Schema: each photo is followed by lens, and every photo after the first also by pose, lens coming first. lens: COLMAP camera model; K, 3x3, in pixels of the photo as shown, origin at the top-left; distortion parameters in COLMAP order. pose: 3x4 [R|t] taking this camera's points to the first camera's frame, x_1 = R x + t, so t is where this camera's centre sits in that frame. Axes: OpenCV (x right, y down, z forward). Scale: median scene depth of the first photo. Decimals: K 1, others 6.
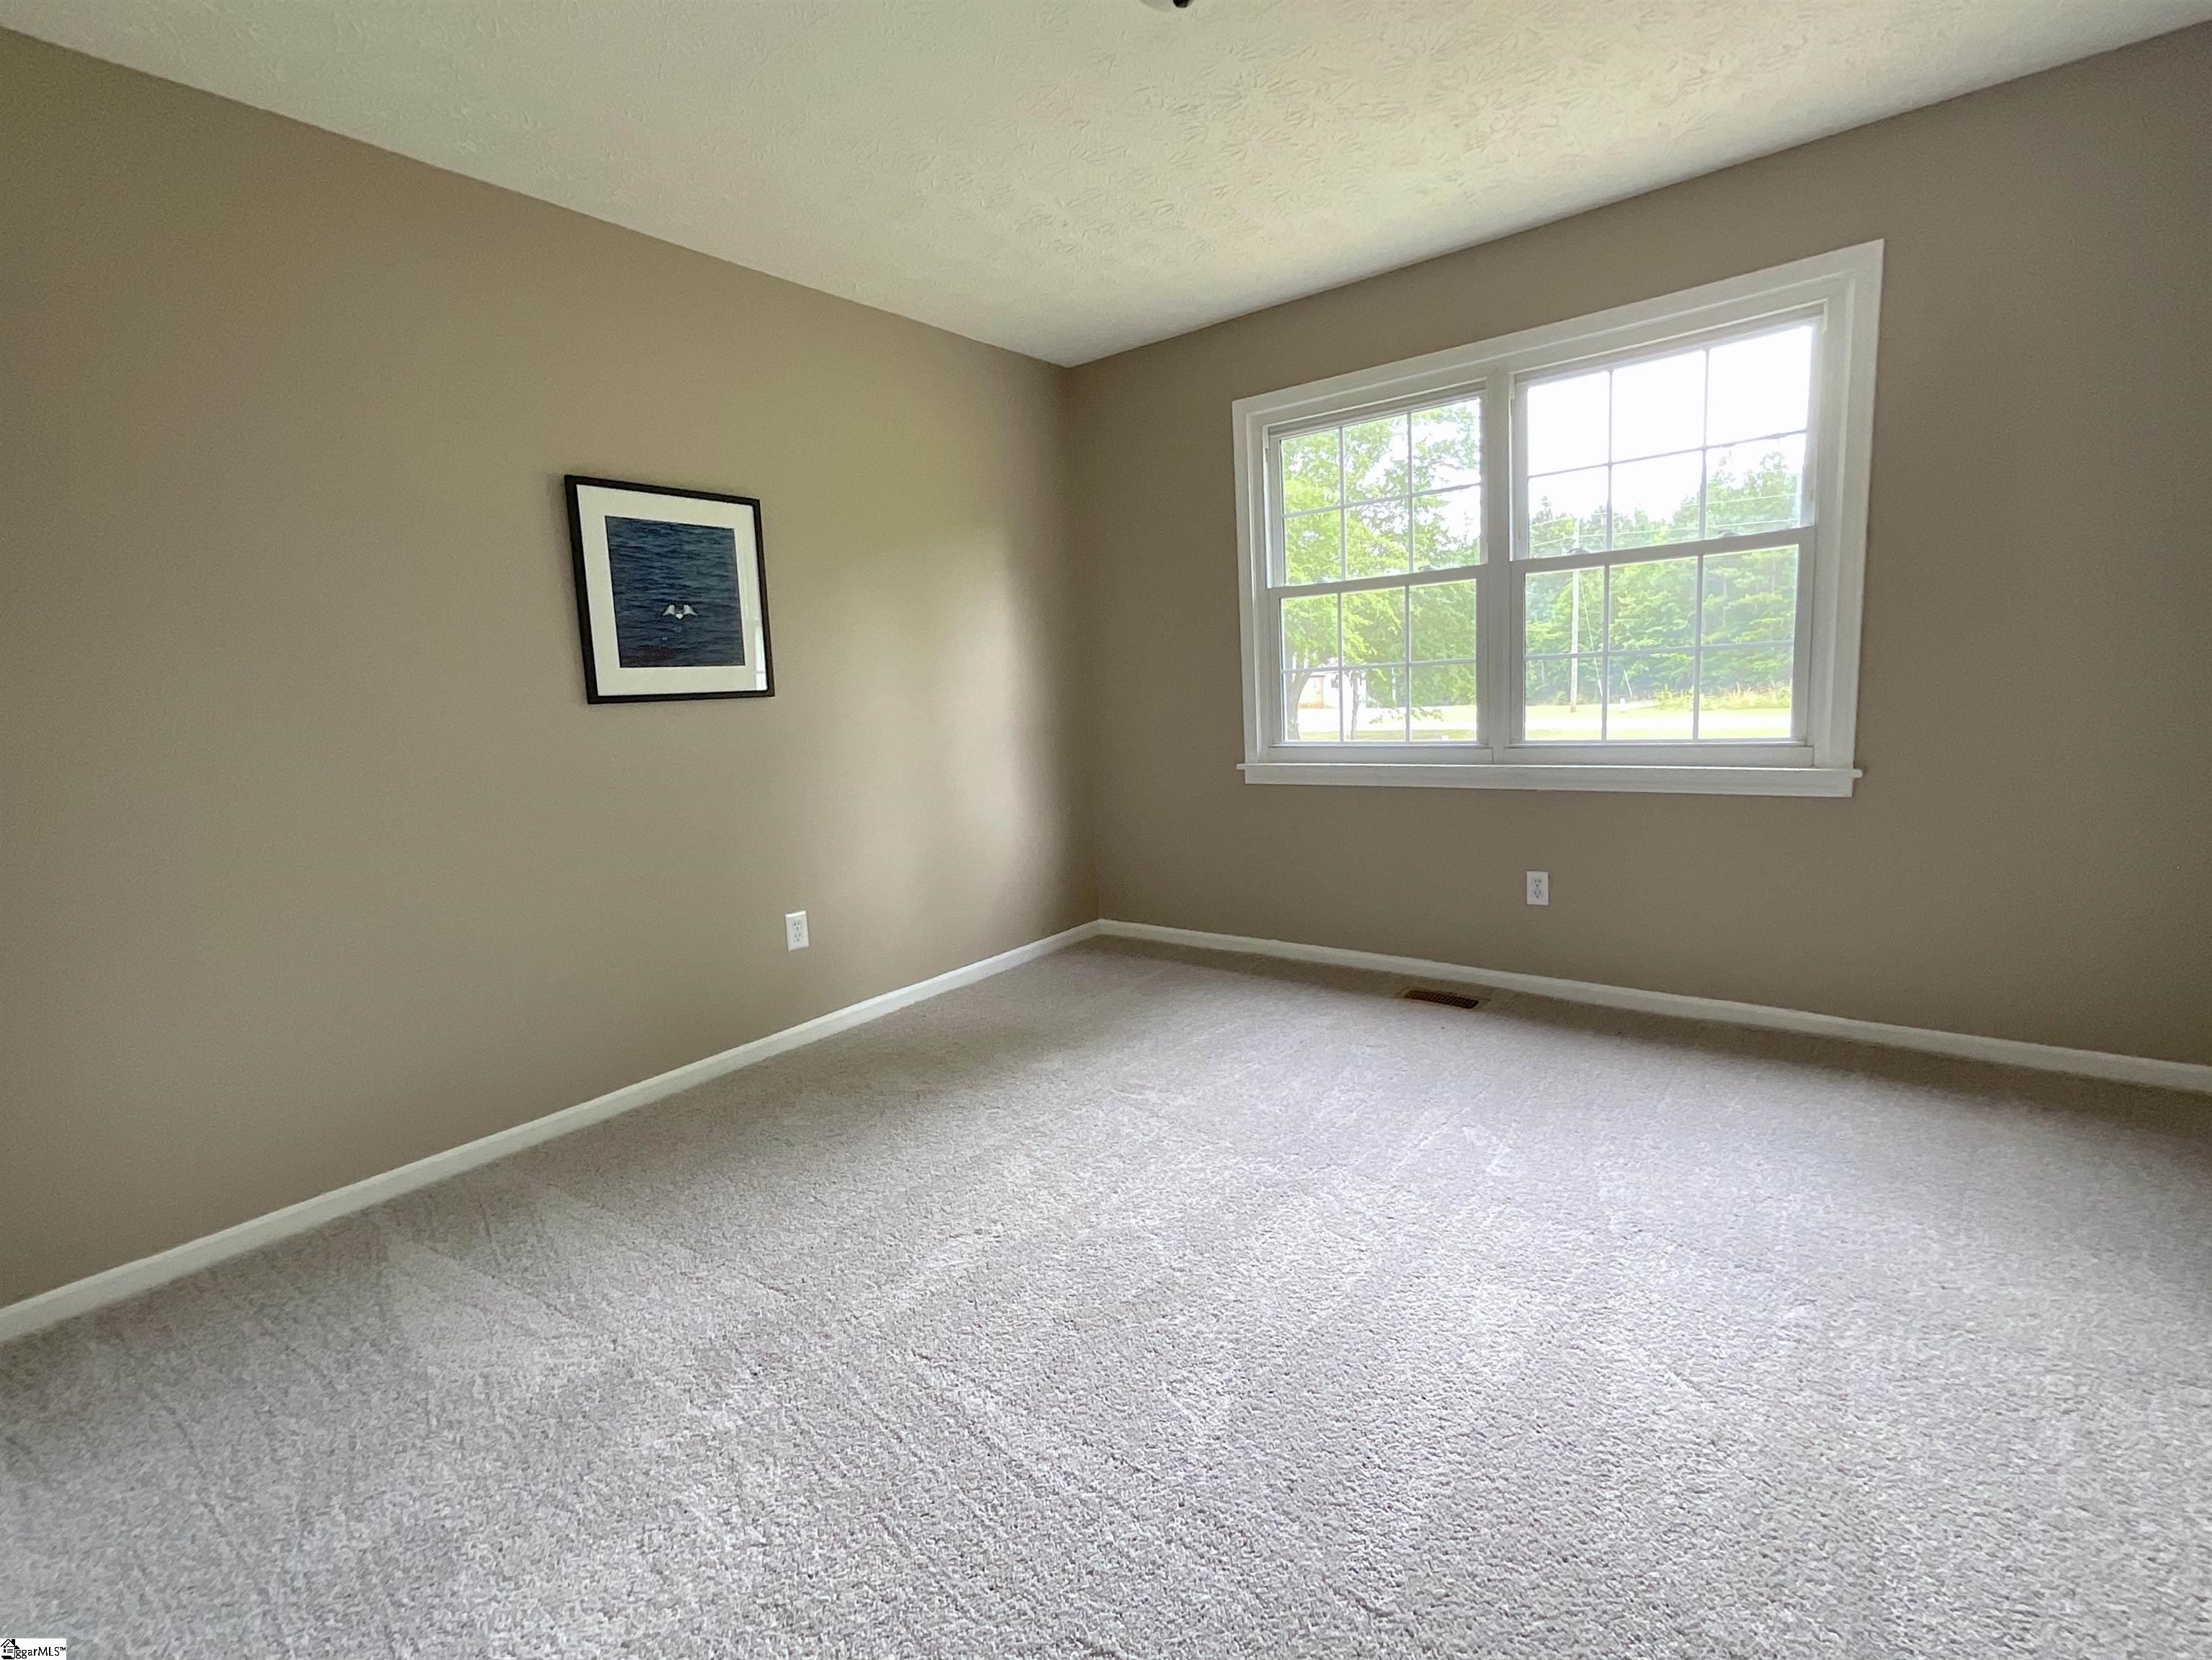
lens RADIAL K [[981.9, 0, 1106.0], [0, 981.9, 830.0], [0, 0, 1]] dist [0.000059, -0.000025]
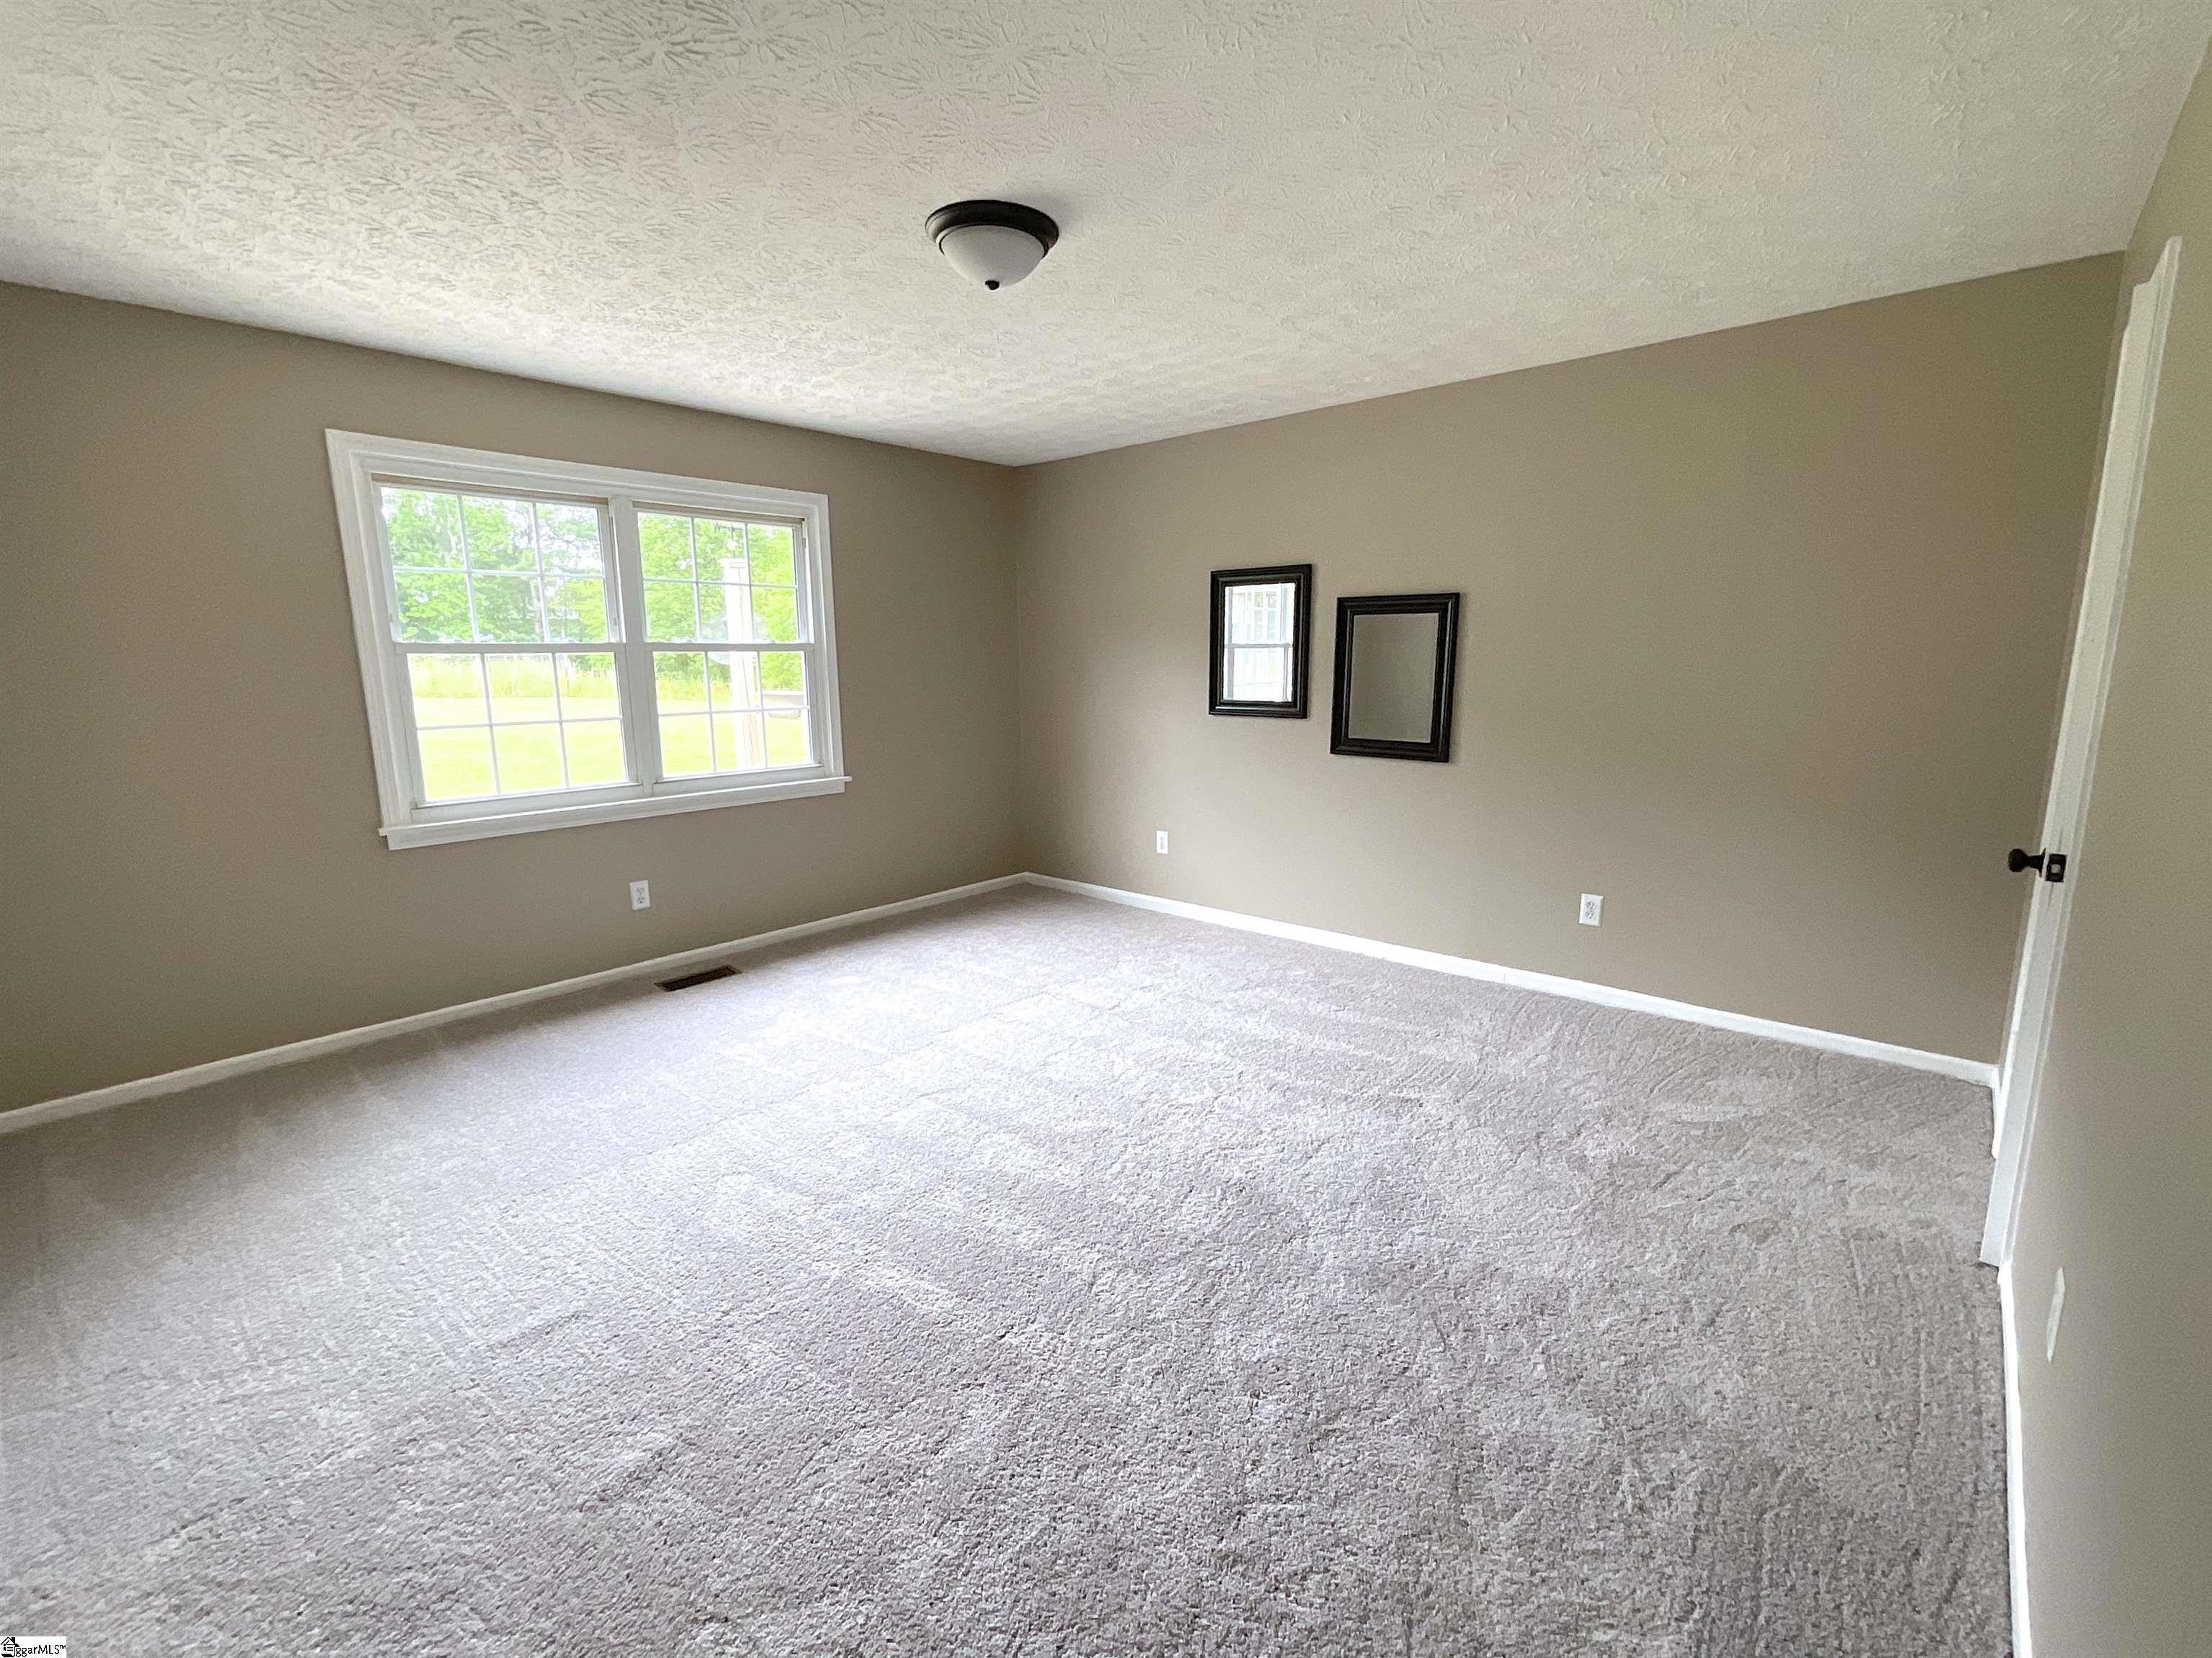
lens RADIAL K [[981.7, 0, 1106.0], [0, 981.7, 829.0], [0, 0, 1]] dist [0.000059, -0.000025]
pose [[0.073816, -0.125634, 0.989327, -0.792819], [0.150468, 0.982080, 0.113487, -0.078228], [-0.985855, 0.140484, 0.091397, 0.285914]]
